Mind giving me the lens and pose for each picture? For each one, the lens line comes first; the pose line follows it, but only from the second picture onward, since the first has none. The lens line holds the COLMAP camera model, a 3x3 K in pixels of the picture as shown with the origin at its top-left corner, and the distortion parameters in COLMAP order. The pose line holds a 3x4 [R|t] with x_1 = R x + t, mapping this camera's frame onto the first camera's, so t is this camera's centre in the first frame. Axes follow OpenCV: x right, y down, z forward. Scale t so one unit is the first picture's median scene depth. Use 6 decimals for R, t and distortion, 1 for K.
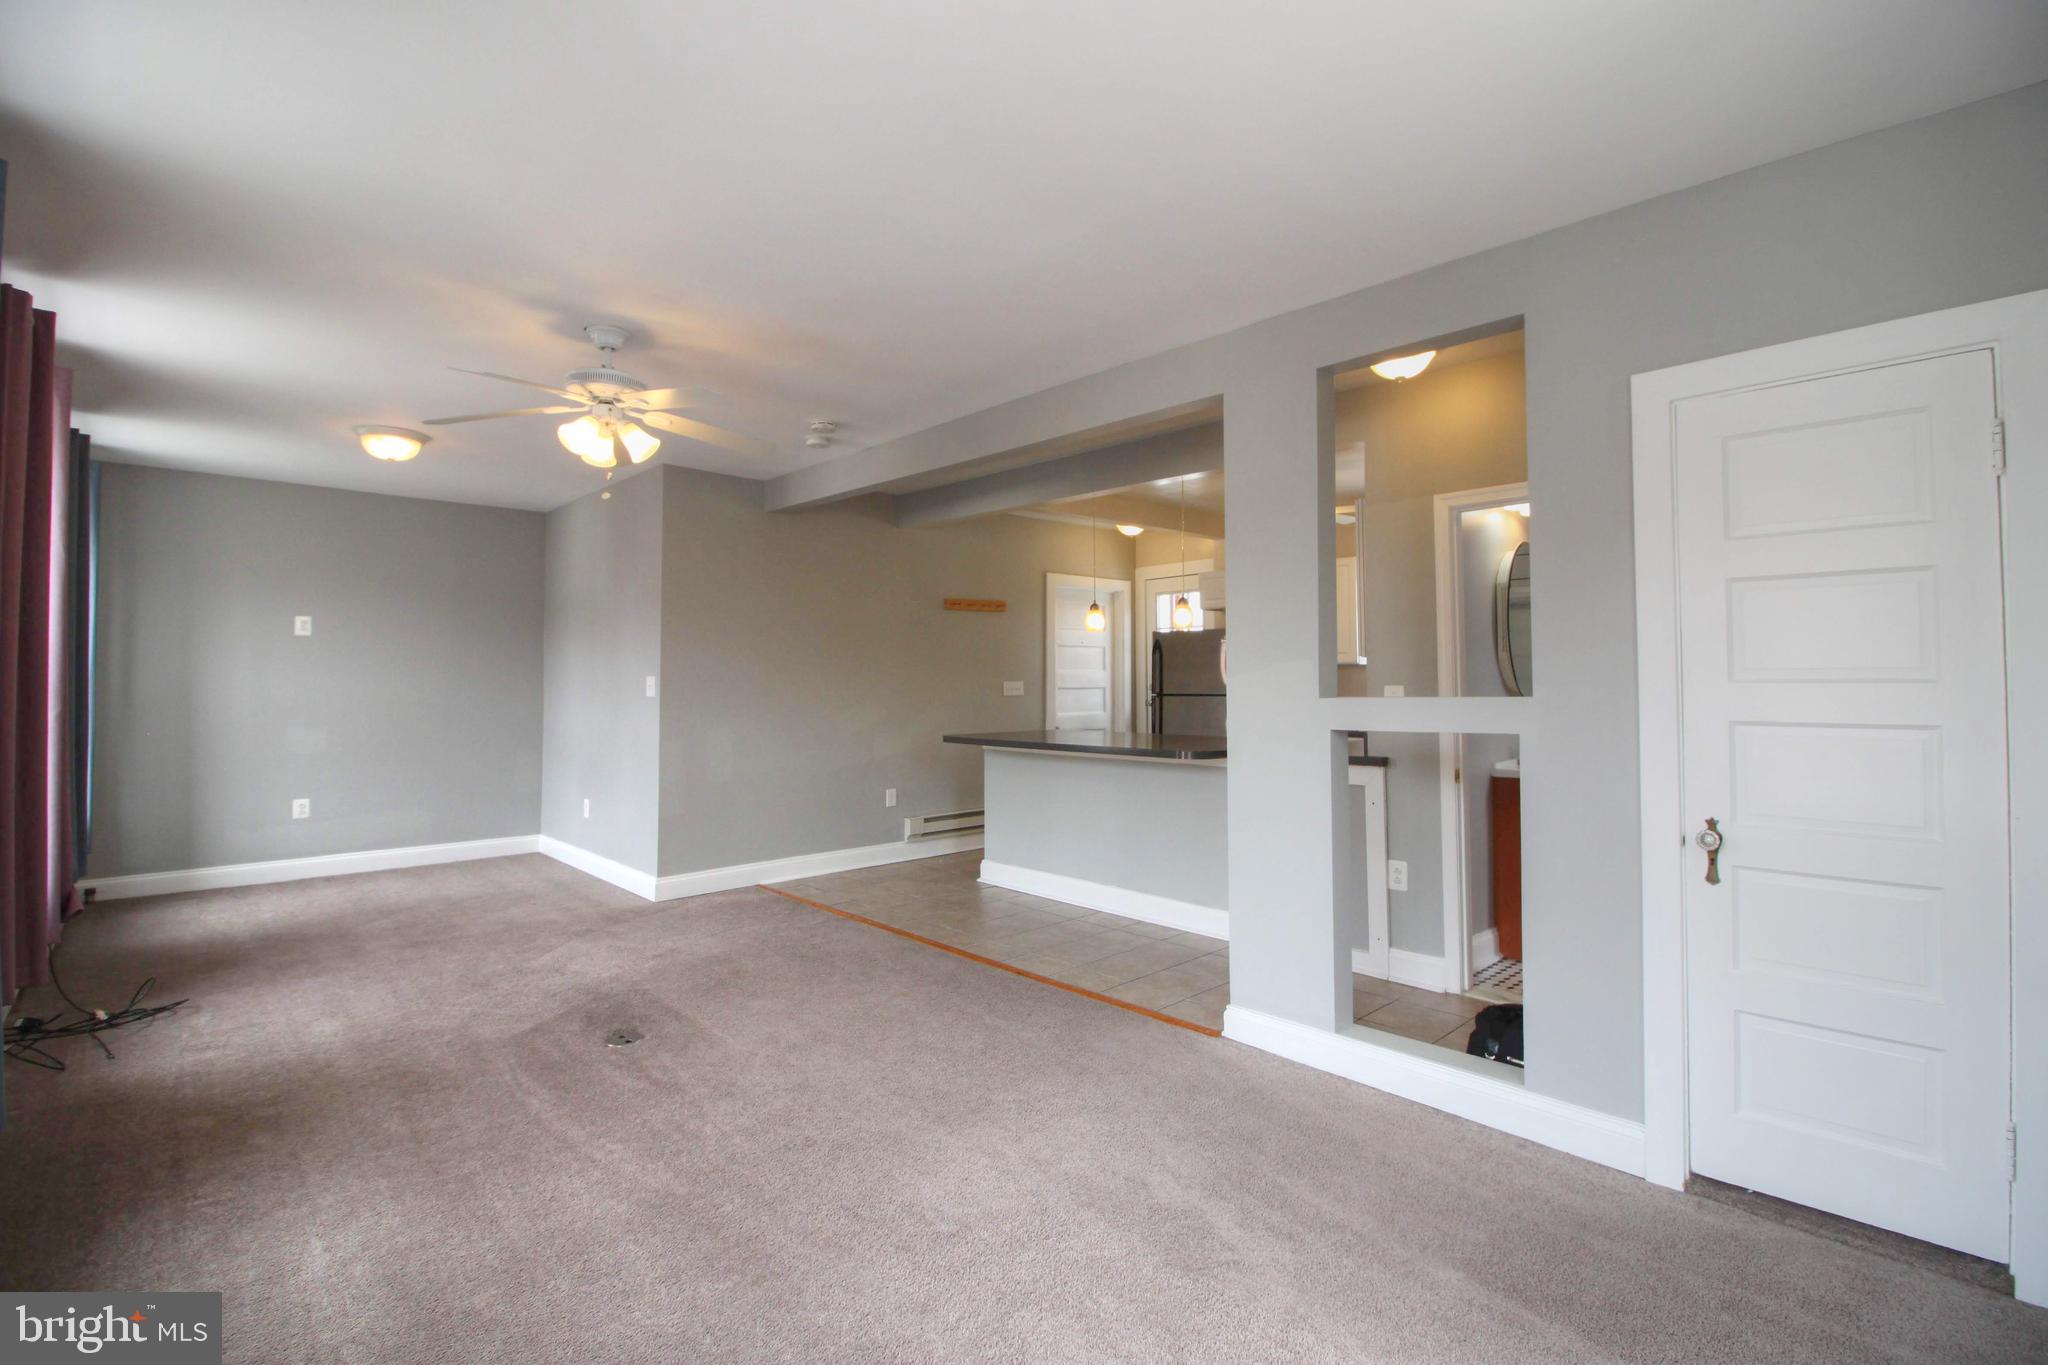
lens RADIAL K [[940.7, 0, 1037.8], [0, 940.7, 656.0], [0, 0, 1]] dist [-0.002751, -0.008409]
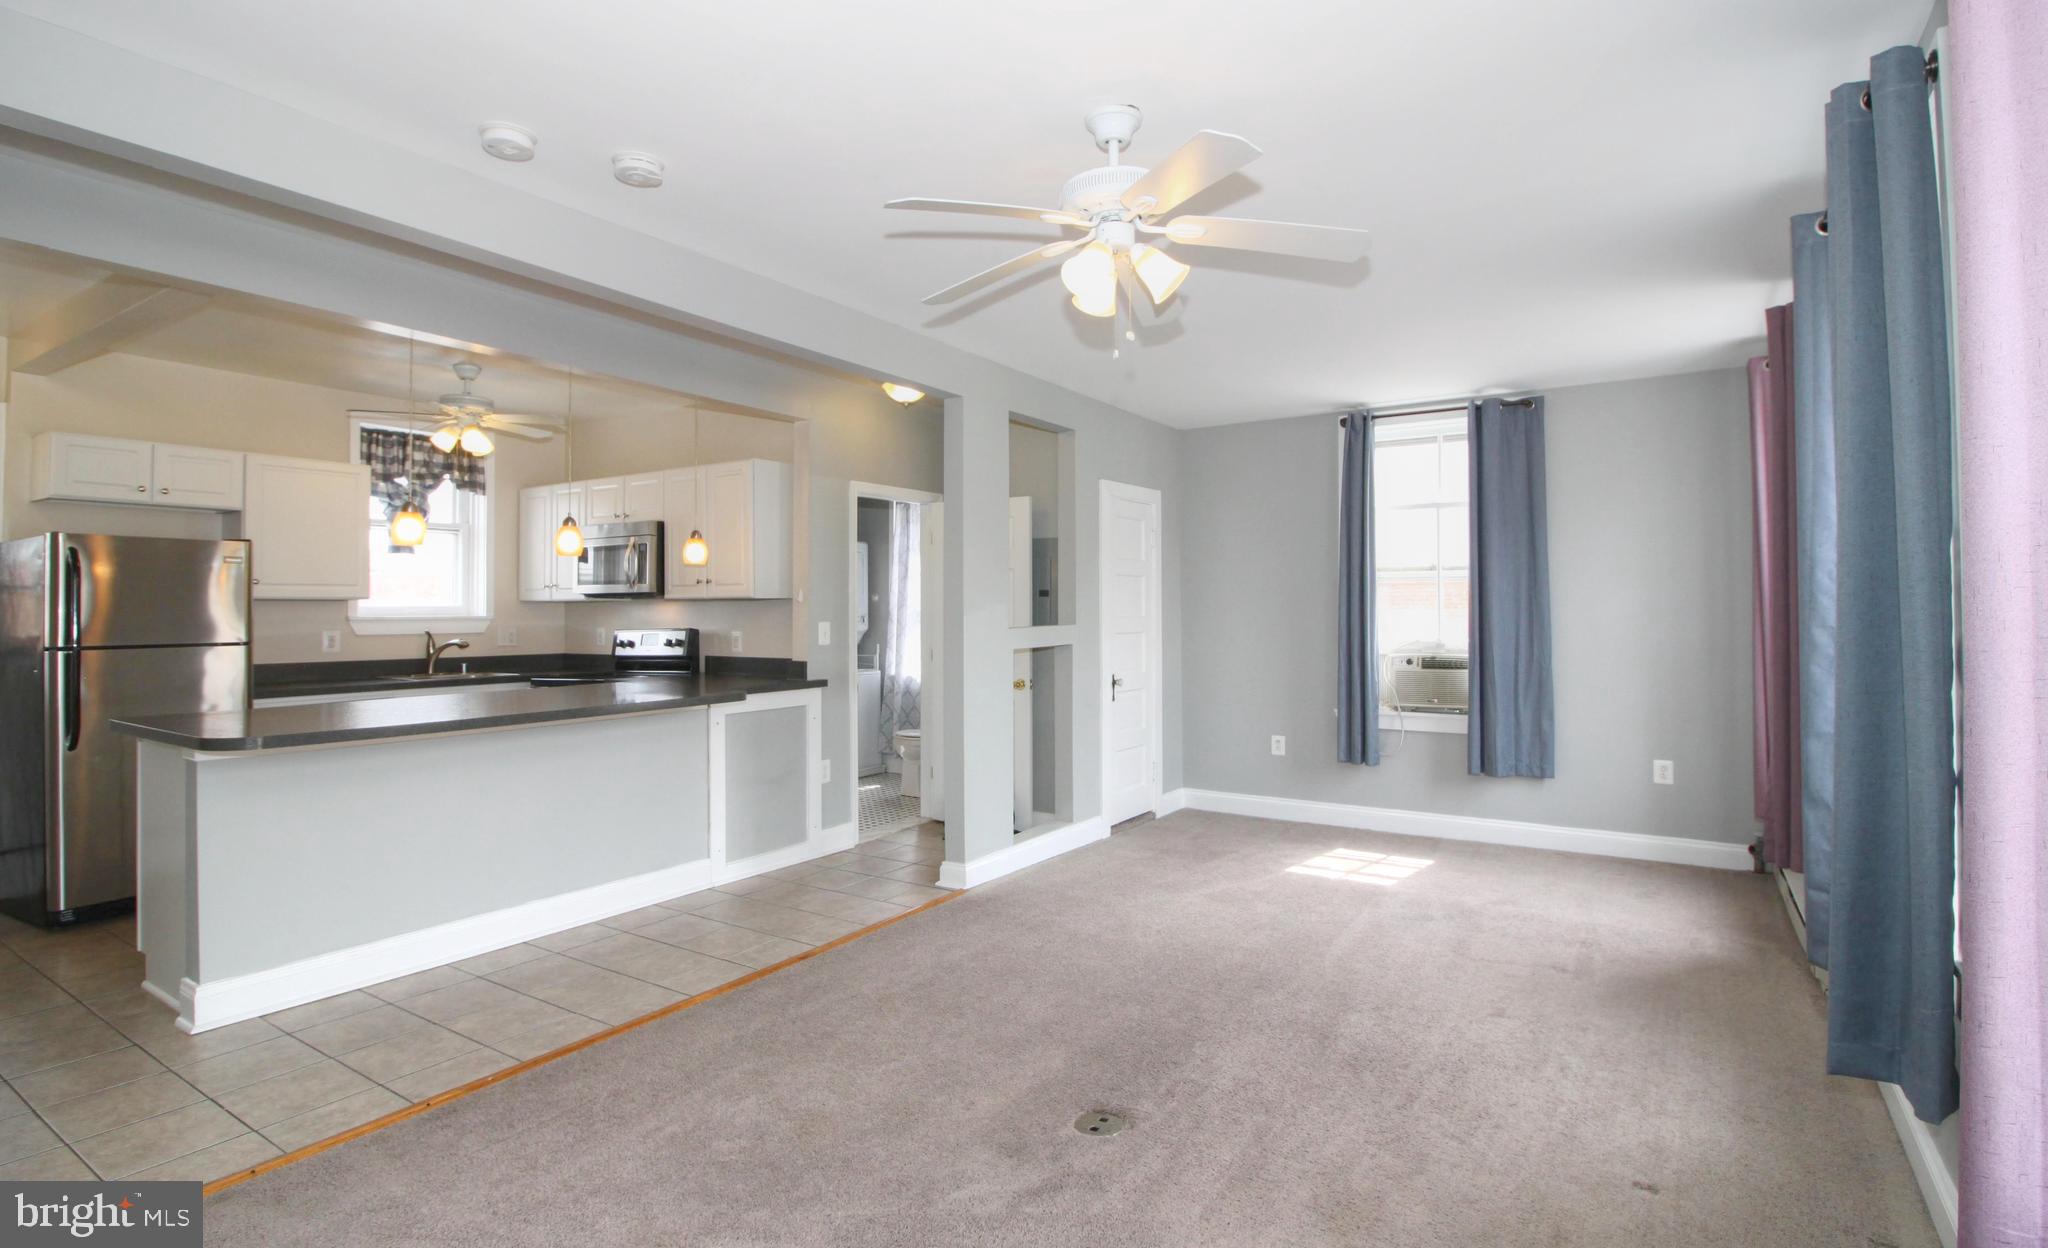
lens RADIAL K [[1018.2, 0, 981.3], [0, 1018.2, 590.6], [0, 0, 1]] dist [0.031724, 0.000223]
pose [[-0.194413, 0.019768, 0.980721, -1.025931], [-0.016559, 0.999588, -0.023431, 0.017513], [-0.980780, -0.020795, -0.194005, 1.070317]]
